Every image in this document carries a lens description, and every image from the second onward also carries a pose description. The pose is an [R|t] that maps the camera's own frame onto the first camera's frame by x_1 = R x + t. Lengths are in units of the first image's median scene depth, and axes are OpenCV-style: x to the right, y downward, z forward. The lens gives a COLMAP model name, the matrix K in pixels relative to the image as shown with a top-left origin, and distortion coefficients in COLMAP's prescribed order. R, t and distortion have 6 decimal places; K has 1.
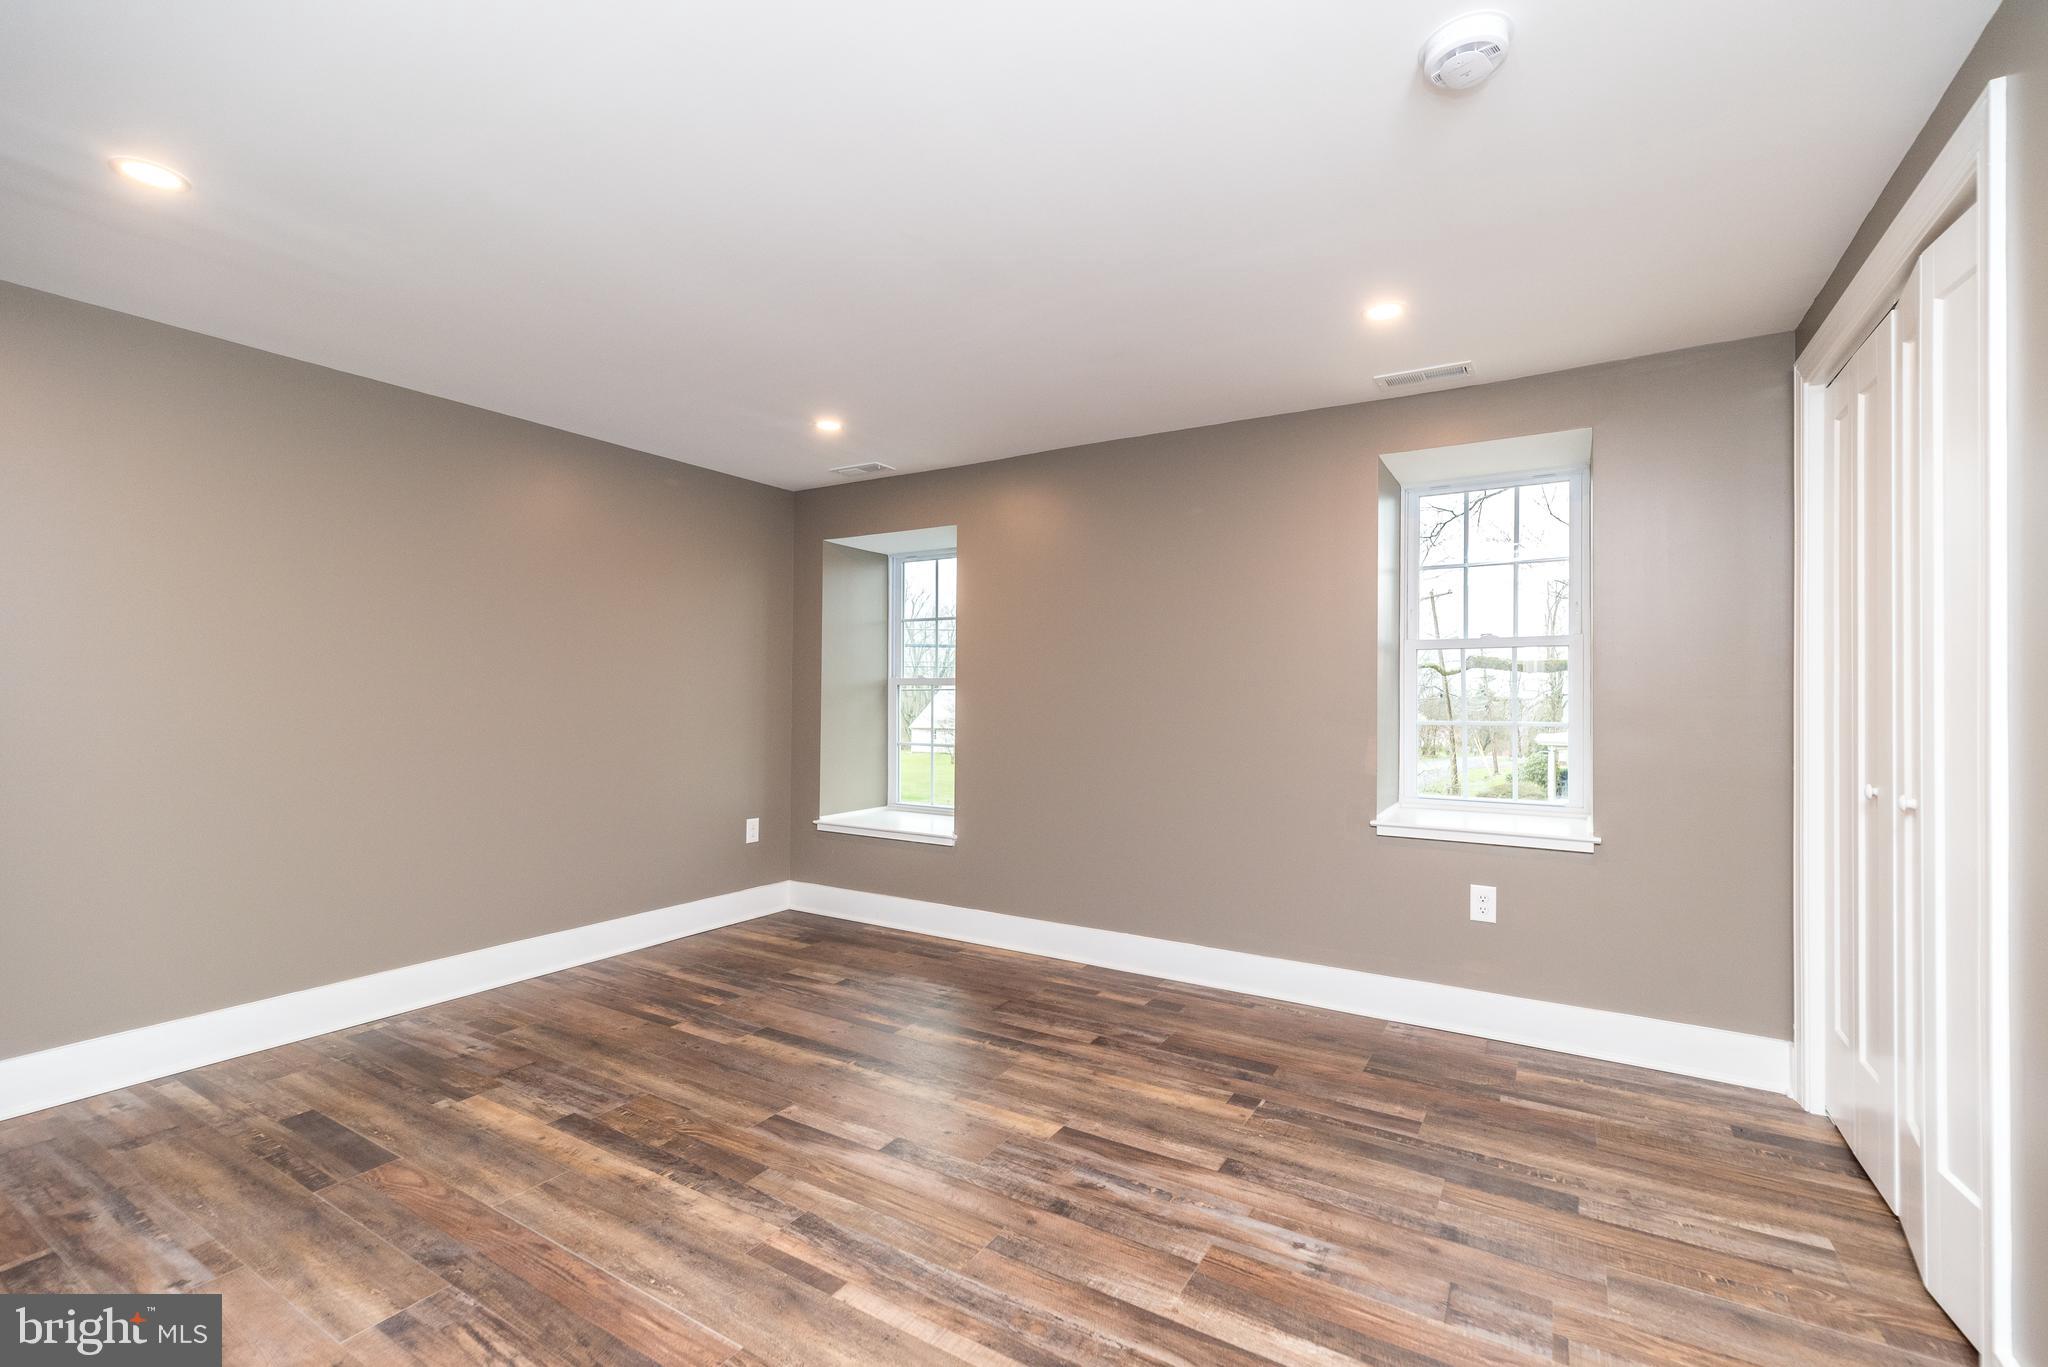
lens RADIAL K [[890.1, 0, 1027.1], [0, 890.1, 690.3], [0, 0, 1]] dist [0.006744, -0.000346]
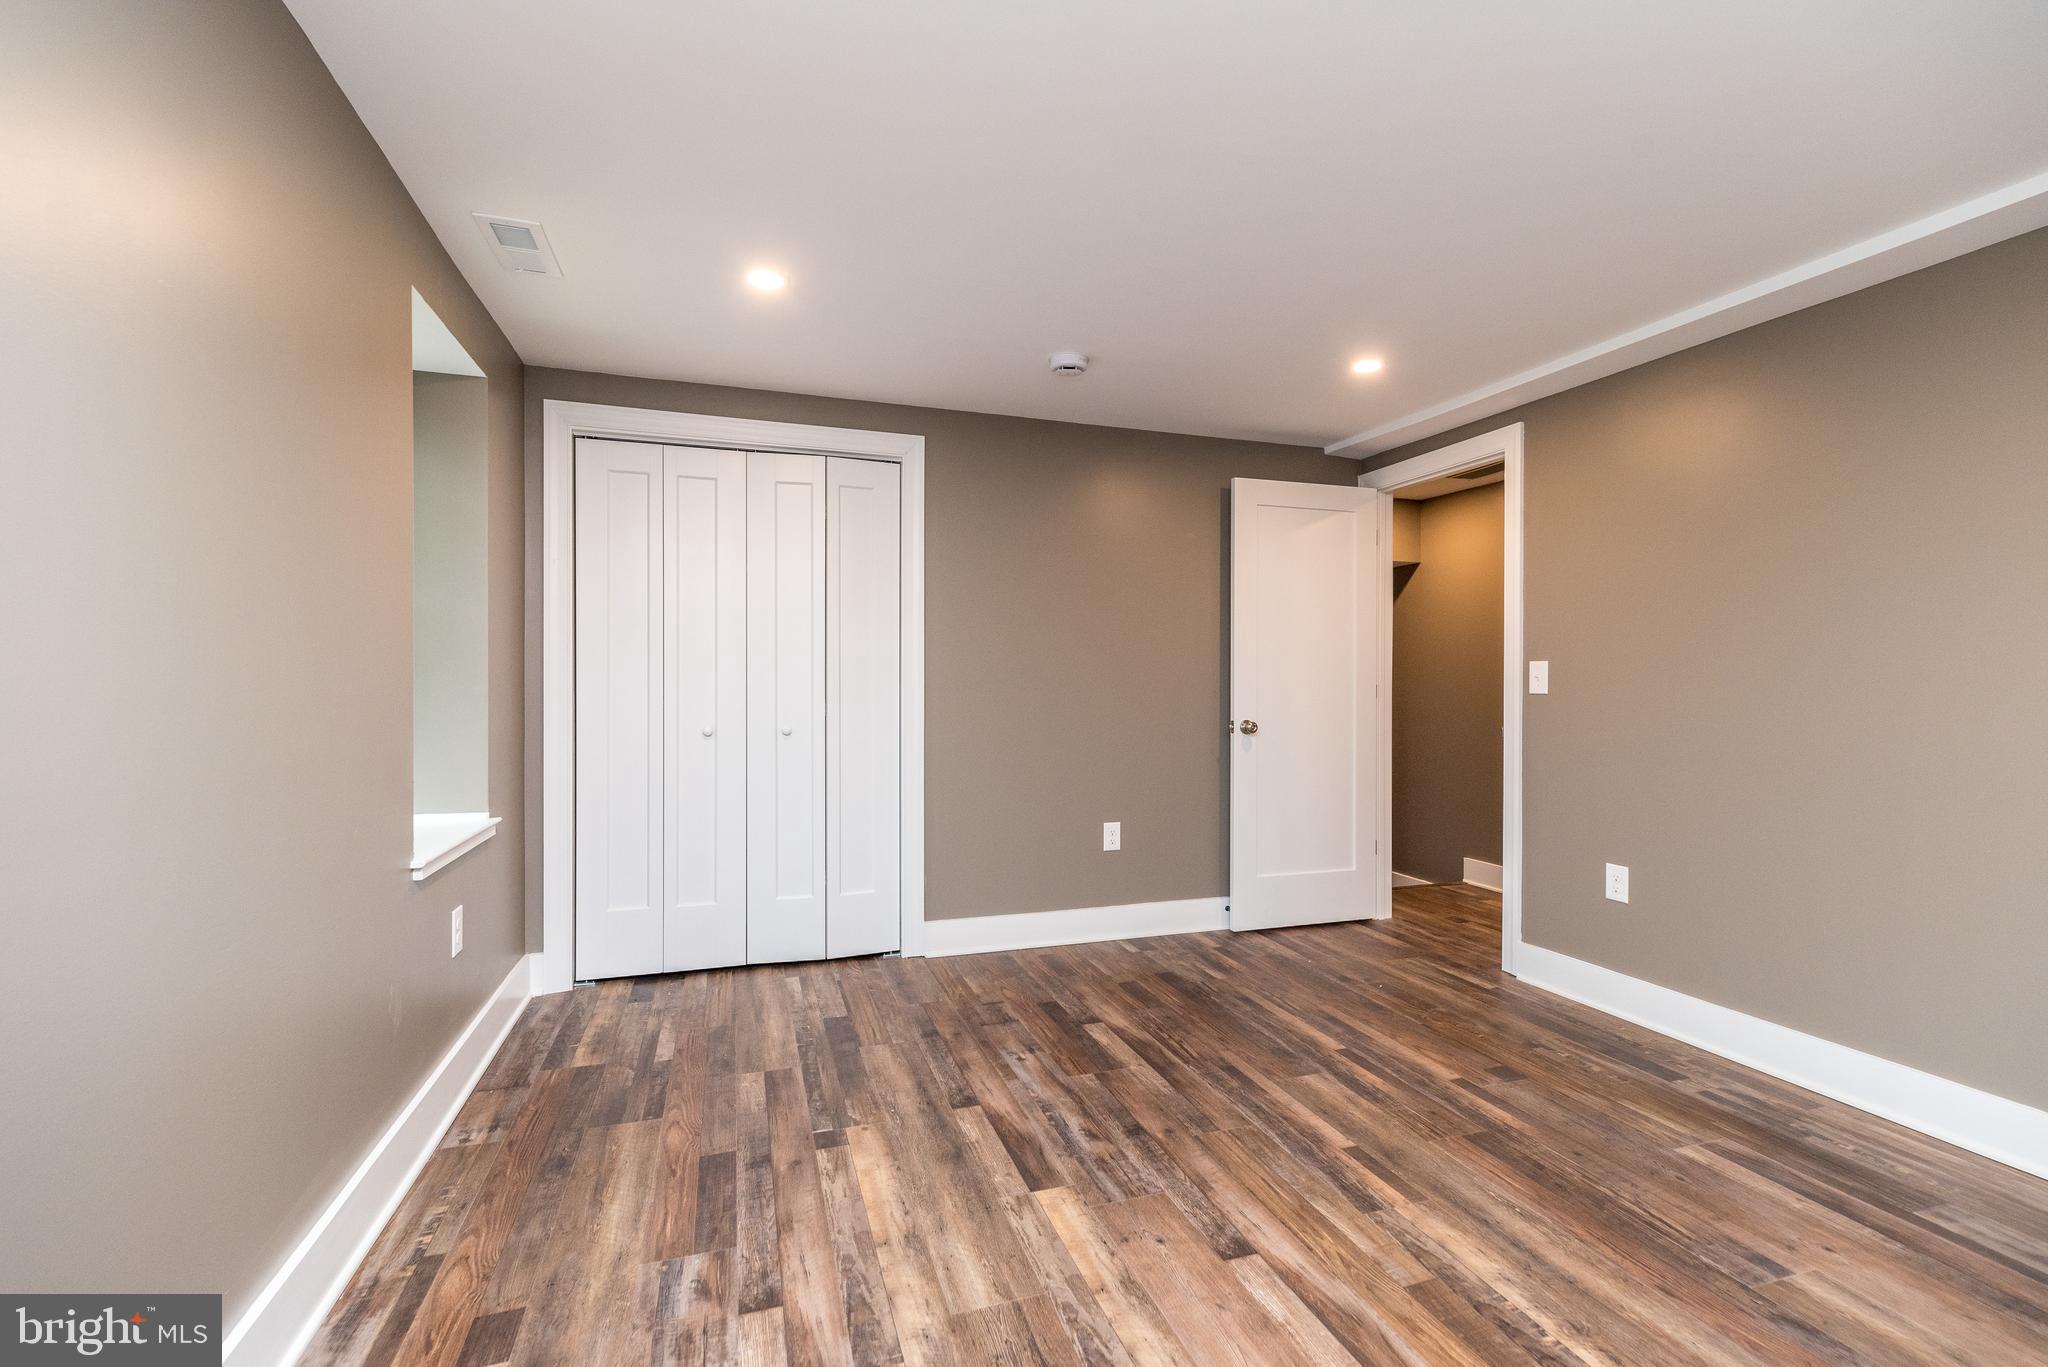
lens RADIAL K [[886.0, 0, 1027.0], [0, 886.0, 690.0], [0, 0, 1]] dist [0.008237, 0.000180]
pose [[-0.762711, -0.016173, 0.646537, -0.480801], [-0.016676, 0.999847, 0.005339, 0.018313], [-0.646524, -0.006709, -0.762864, 1.633041]]
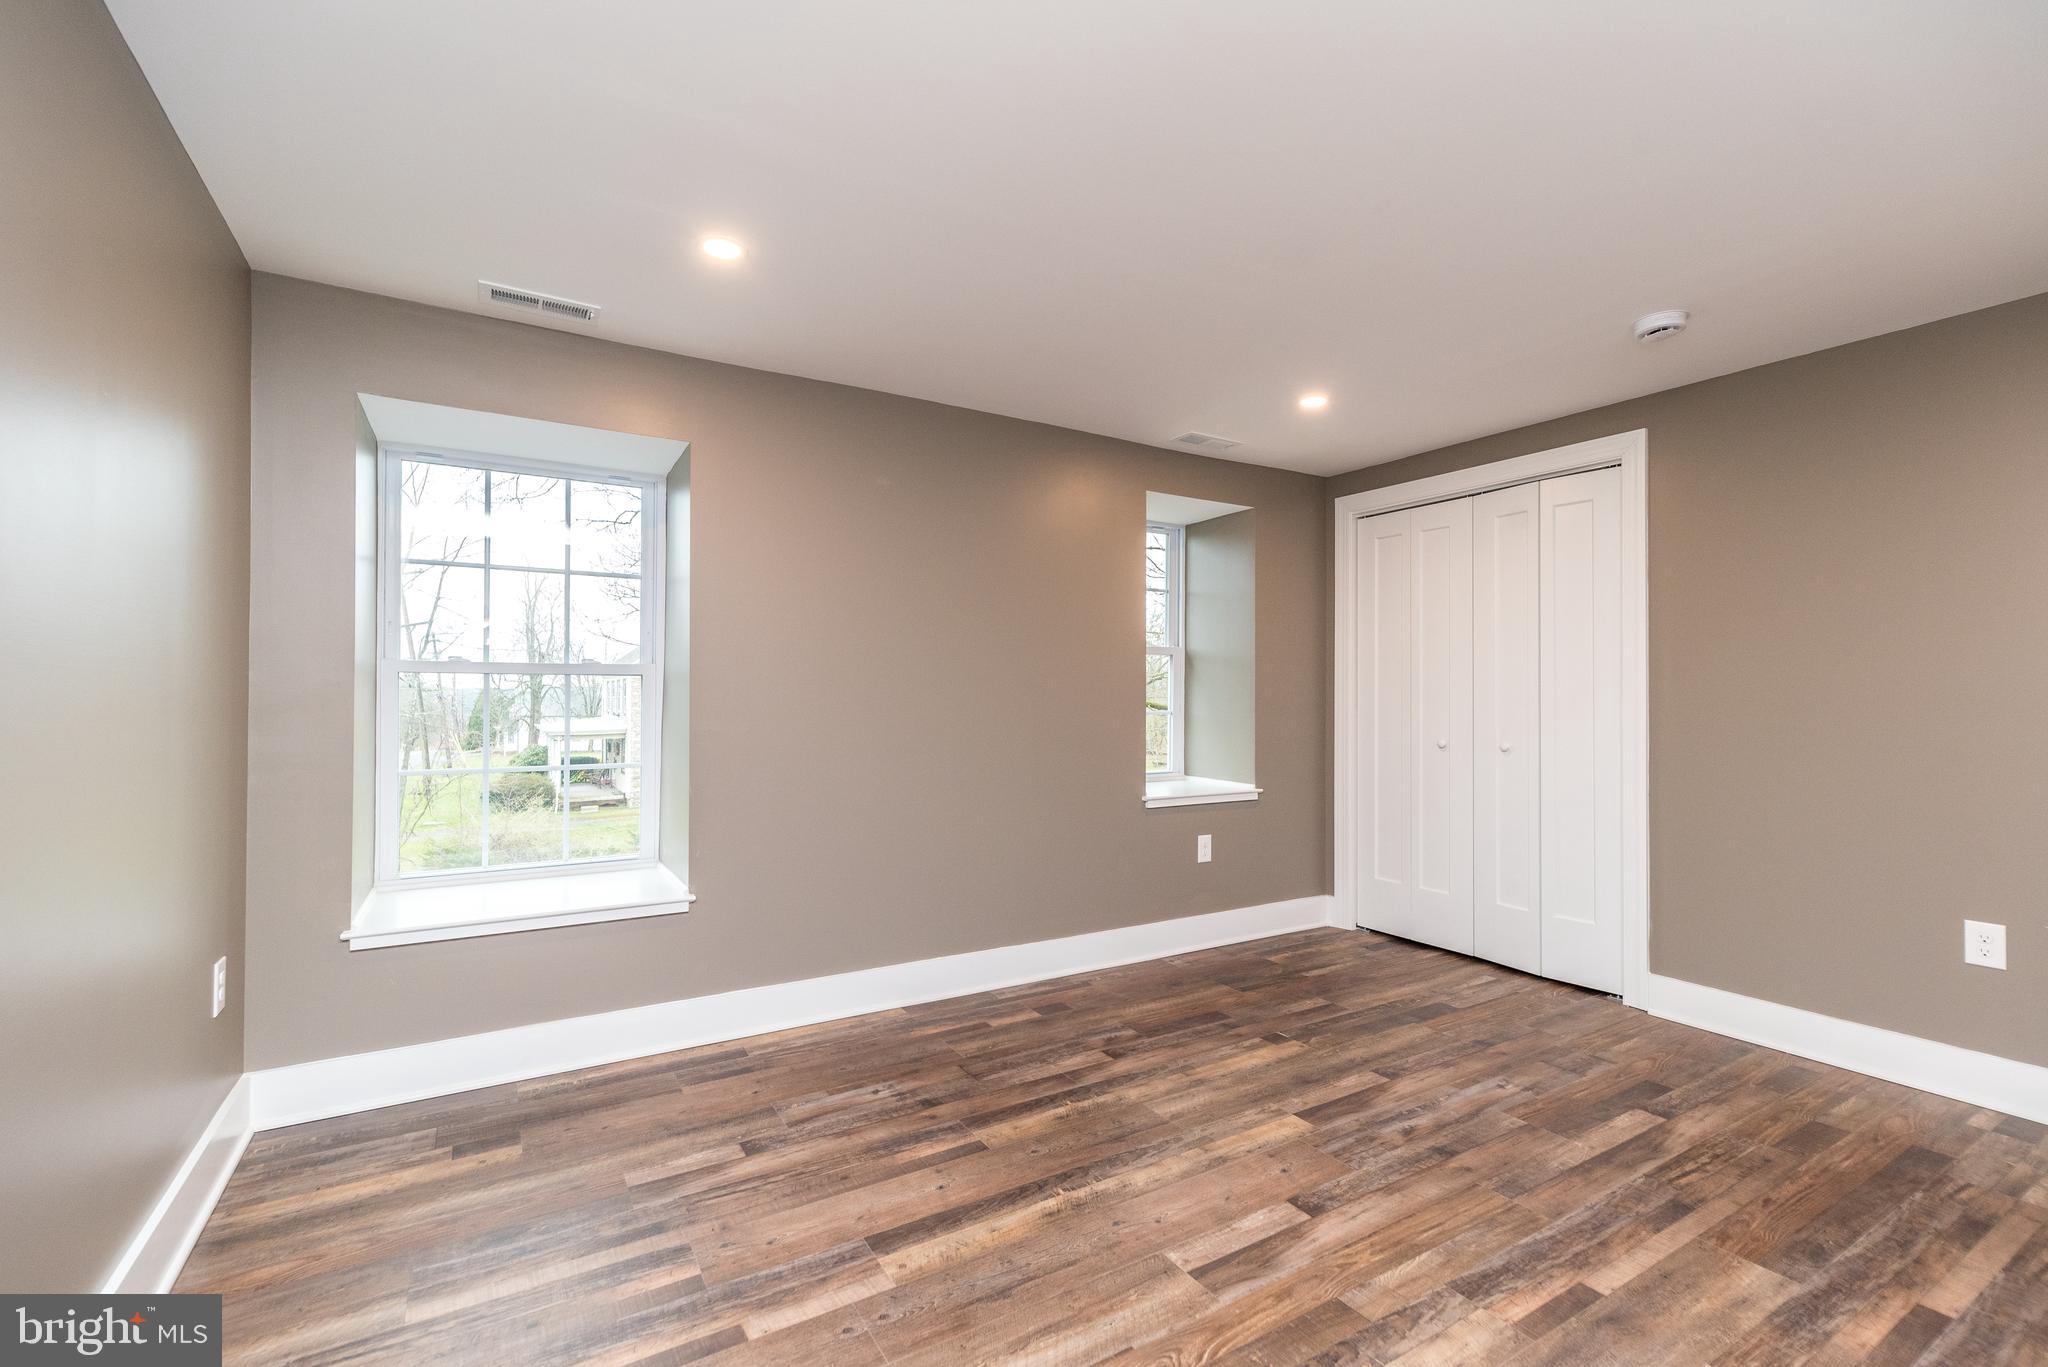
lens RADIAL K [[890.1, 0, 1027.1], [0, 890.1, 690.3], [0, 0, 1]] dist [0.006744, -0.000346]
pose [[0.459455, -0.001984, 0.888199, -1.011832], [-0.008320, 0.999944, 0.006537, -0.004460], [-0.888162, -0.010393, 0.459413, 0.803012]]
